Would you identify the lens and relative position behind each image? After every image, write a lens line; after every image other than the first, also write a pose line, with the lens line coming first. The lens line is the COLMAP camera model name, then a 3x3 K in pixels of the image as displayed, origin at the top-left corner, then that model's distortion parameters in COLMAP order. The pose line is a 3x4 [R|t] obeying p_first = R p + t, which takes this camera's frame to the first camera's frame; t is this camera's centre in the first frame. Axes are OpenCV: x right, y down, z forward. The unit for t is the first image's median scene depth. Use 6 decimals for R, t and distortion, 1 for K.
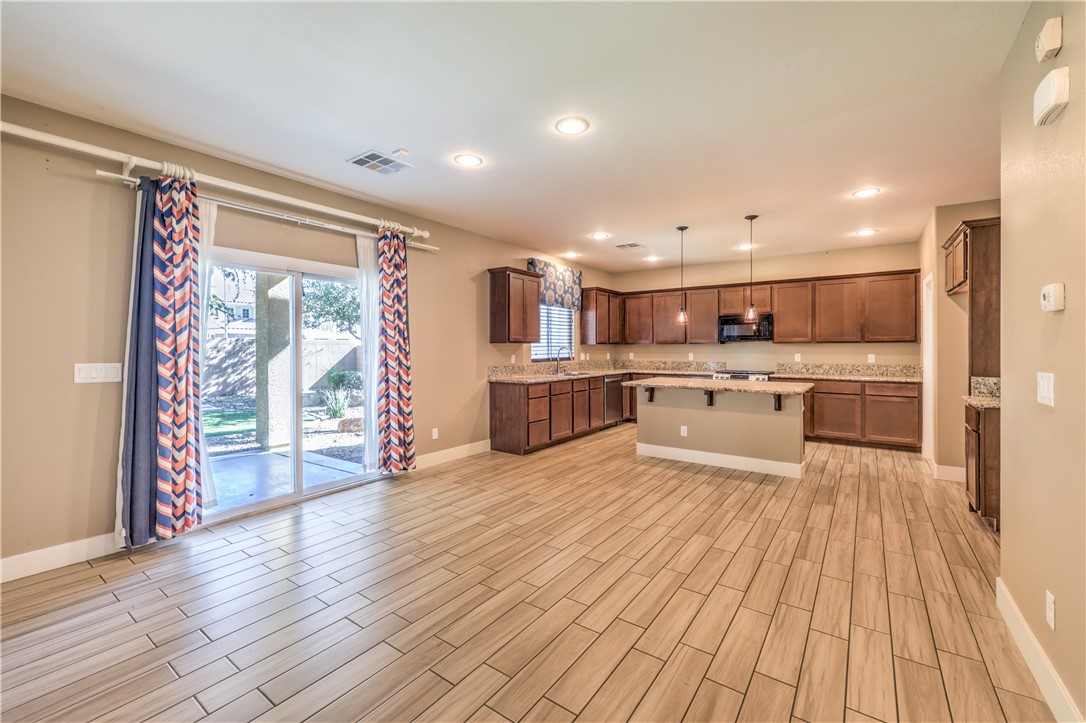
lens RADIAL K [[446.3, 0, 554.7], [0, 446.3, 348.7], [0, 0, 1]] dist [0.001327, -0.000187]
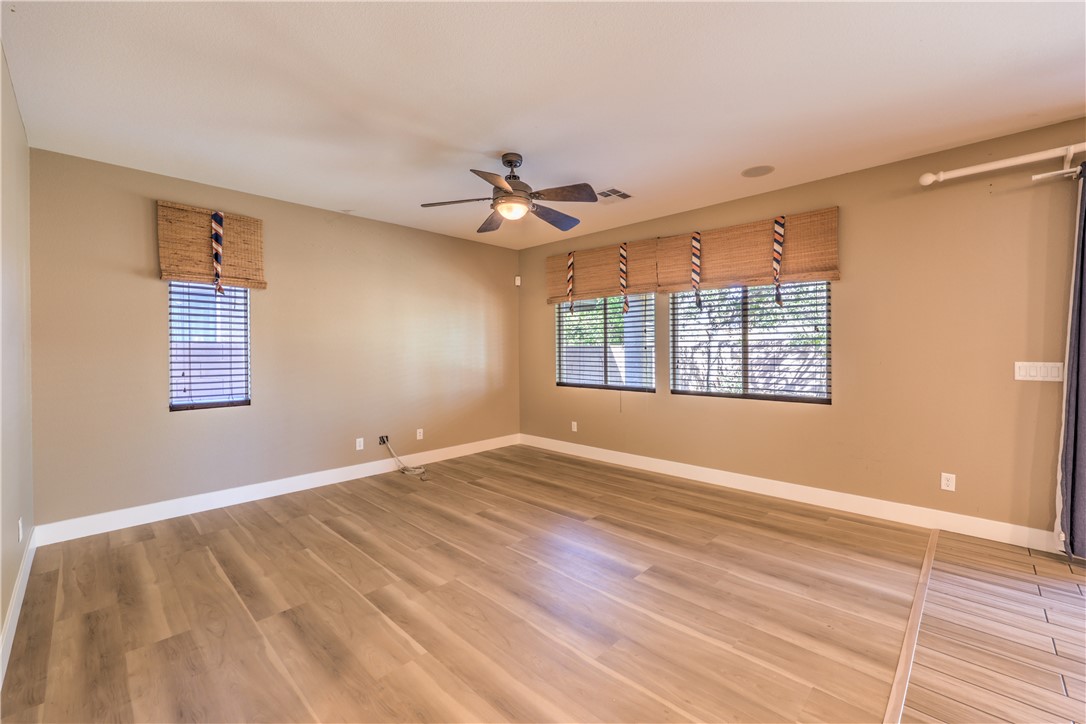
lens RADIAL K [[446.3, 0, 548.1], [0, 446.3, 351.2], [0, 0, 1]] dist [0.001327, -0.000187]
pose [[-0.152890, 0.002144, -0.988241, 0.162590], [0.007043, 0.999975, 0.001080, -0.001413], [0.988218, -0.006795, -0.152901, 0.039515]]
